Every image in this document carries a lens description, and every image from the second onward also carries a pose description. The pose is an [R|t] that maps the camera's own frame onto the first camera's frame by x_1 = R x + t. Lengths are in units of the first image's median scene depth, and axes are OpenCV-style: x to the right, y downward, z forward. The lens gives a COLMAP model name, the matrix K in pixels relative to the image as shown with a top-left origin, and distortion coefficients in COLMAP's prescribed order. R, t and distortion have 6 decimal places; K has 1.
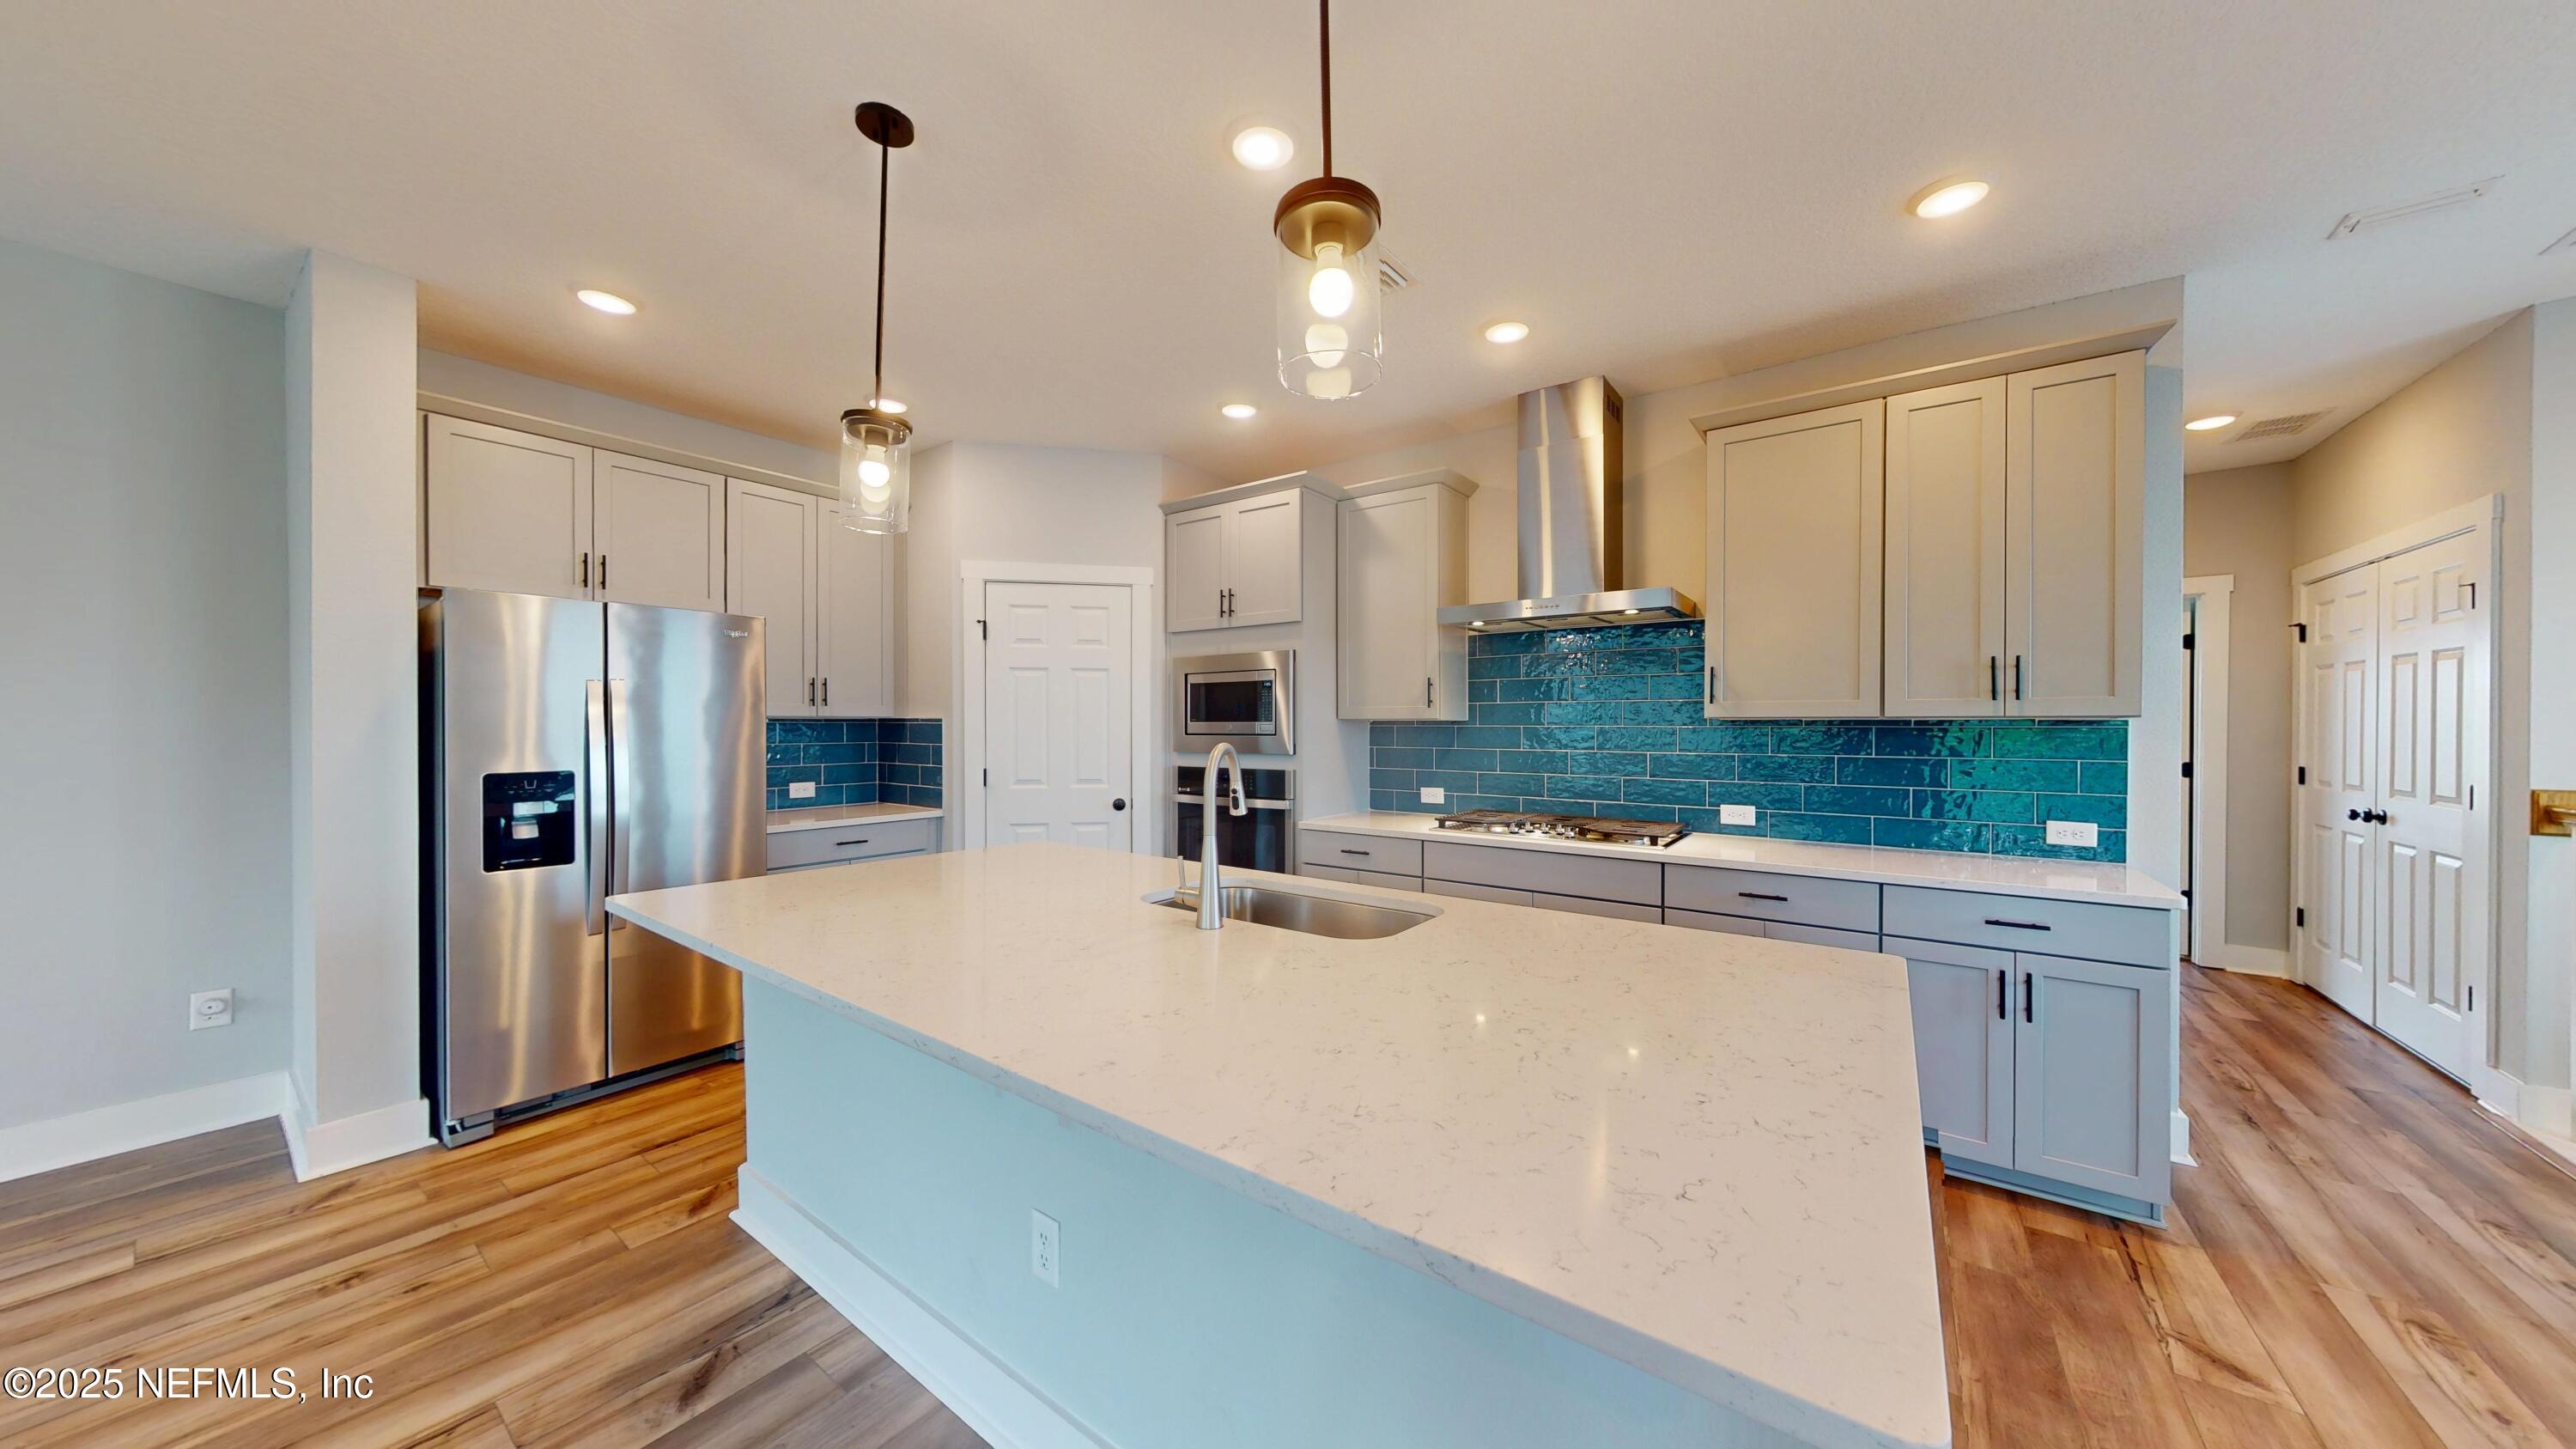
lens RADIAL K [[813.9, 0, 1286.2], [0, 813.9, 726.5], [0, 0, 1]] dist [-0.000609, 0.000101]
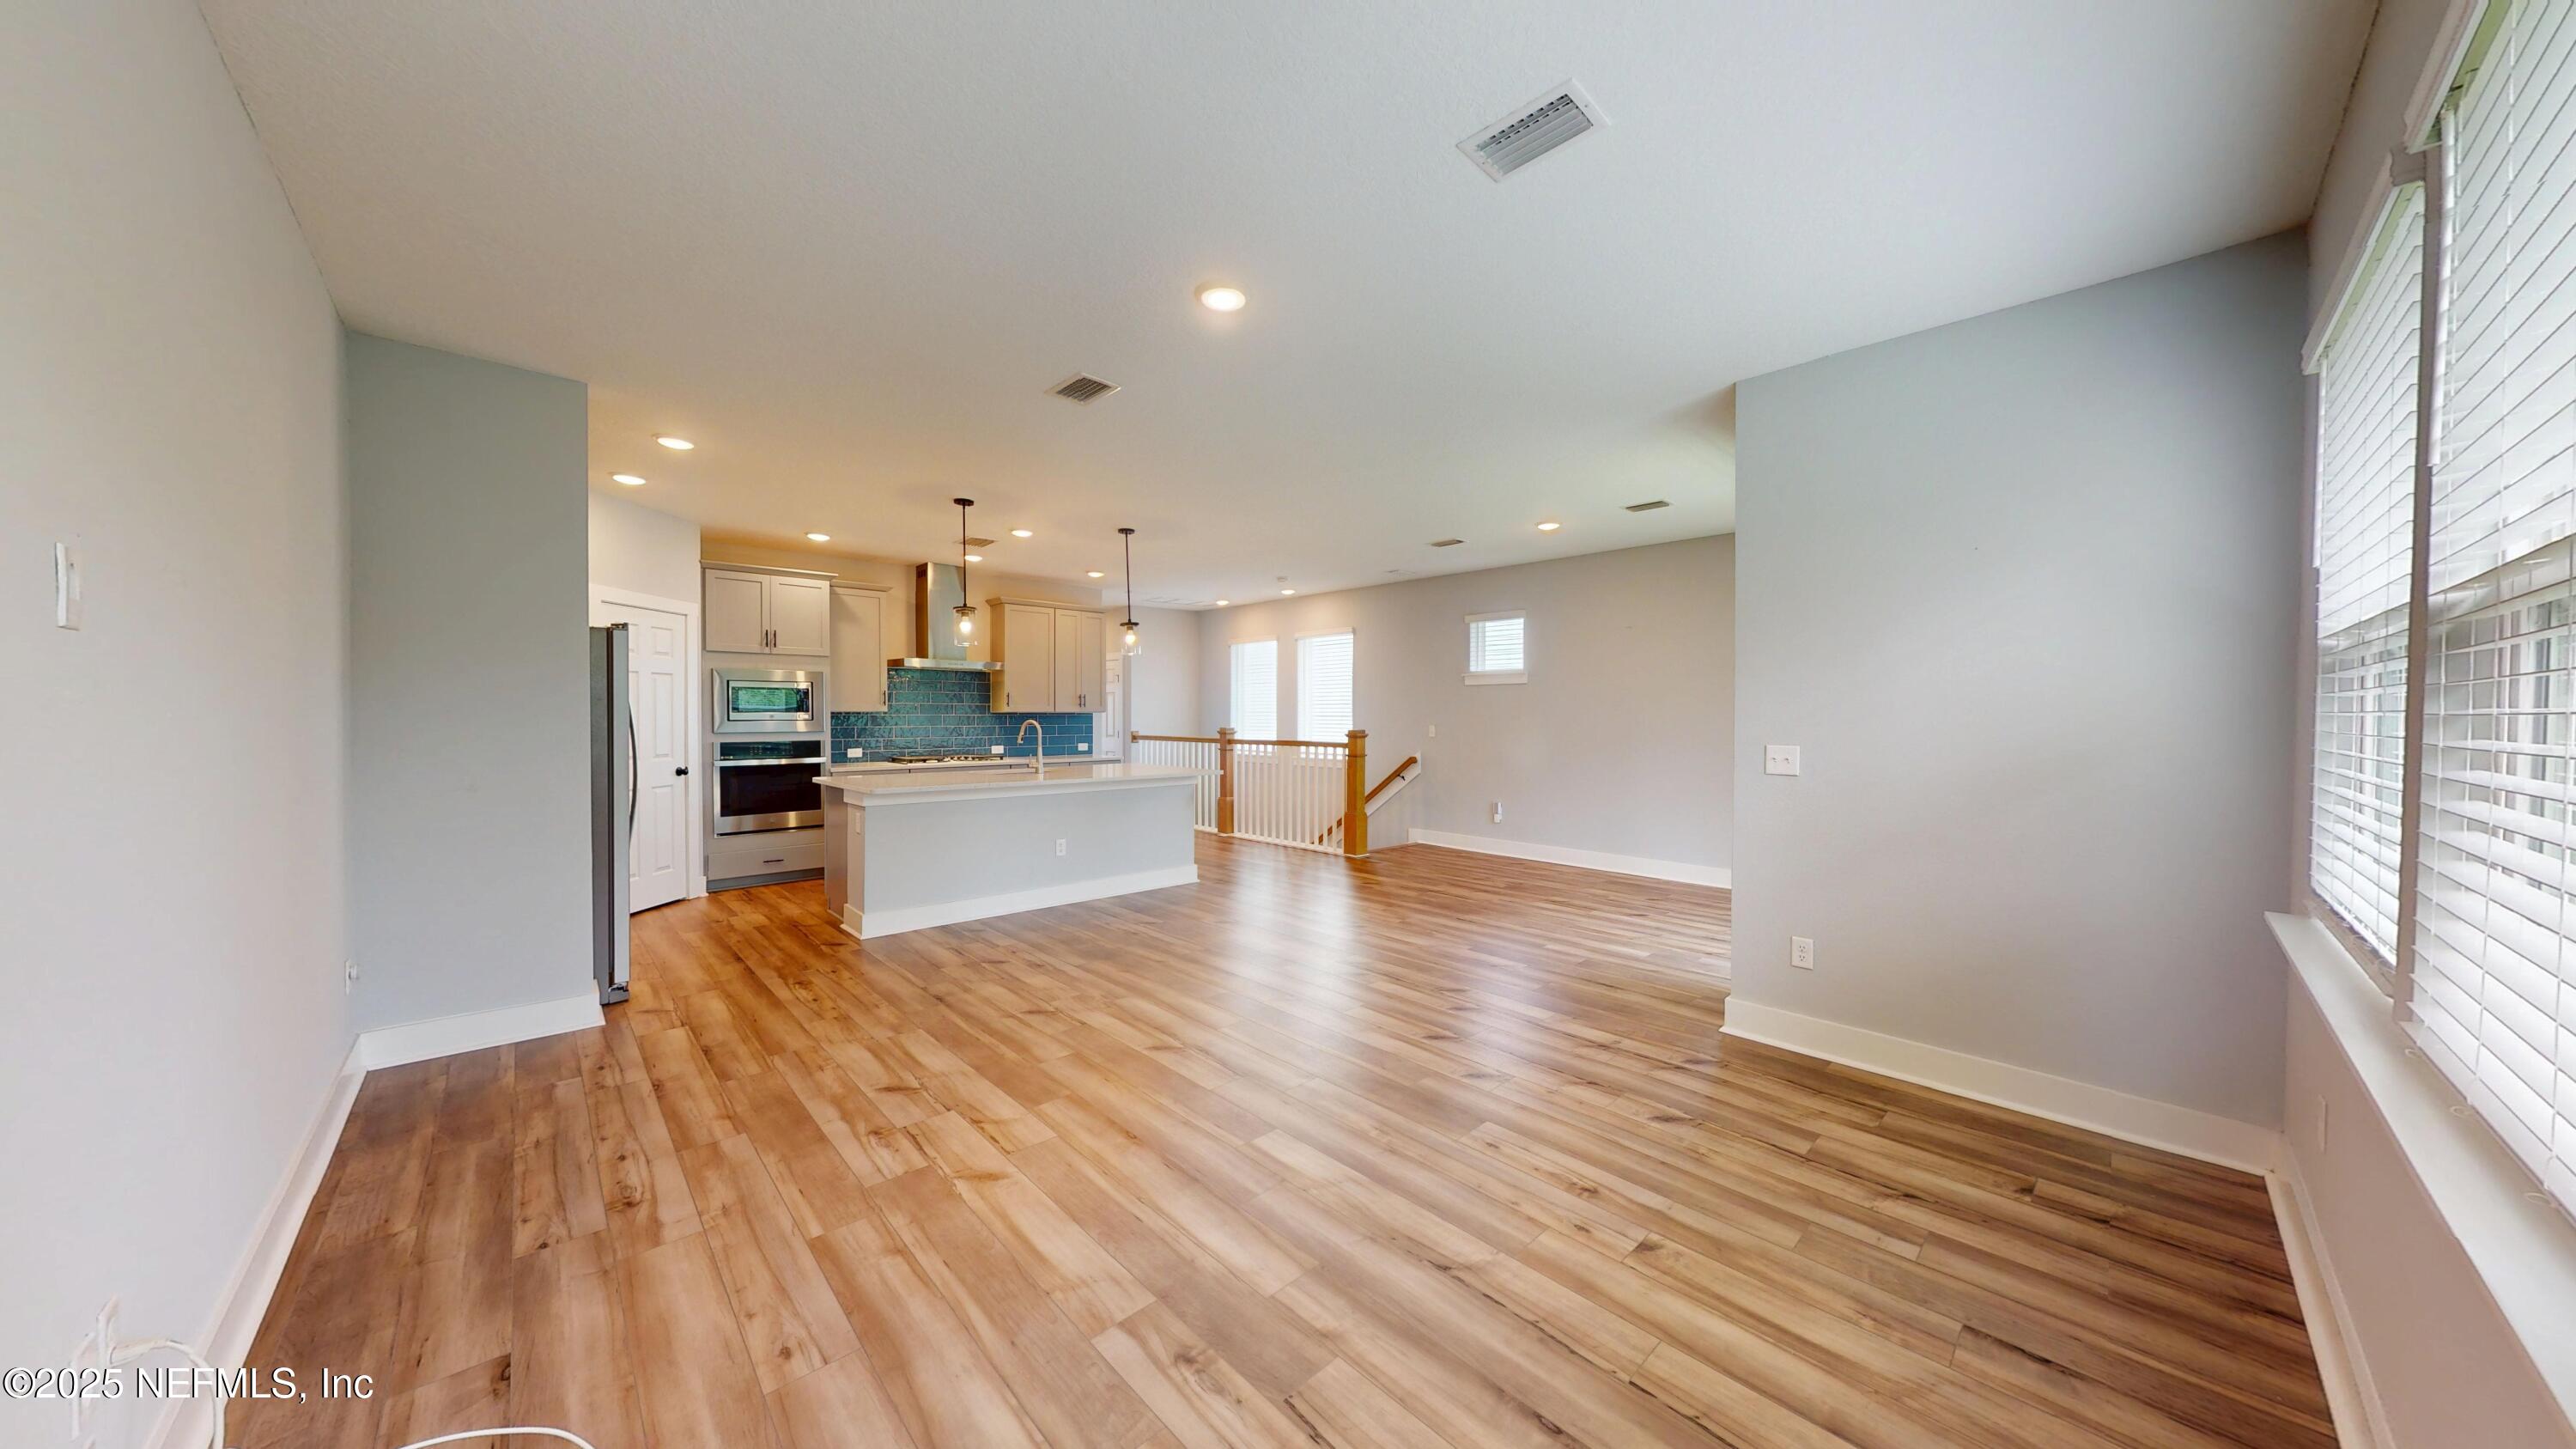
lens RADIAL K [[813.9, 0, 1287.2], [0, 813.9, 734.2], [0, 0, 1]] dist [-0.000609, 0.000101]
pose [[0.181065, -0.024700, 0.983161, -2.141224], [0.001613, 0.999691, 0.024818, -0.001795], [-0.983470, -0.002908, 0.181049, -0.428336]]
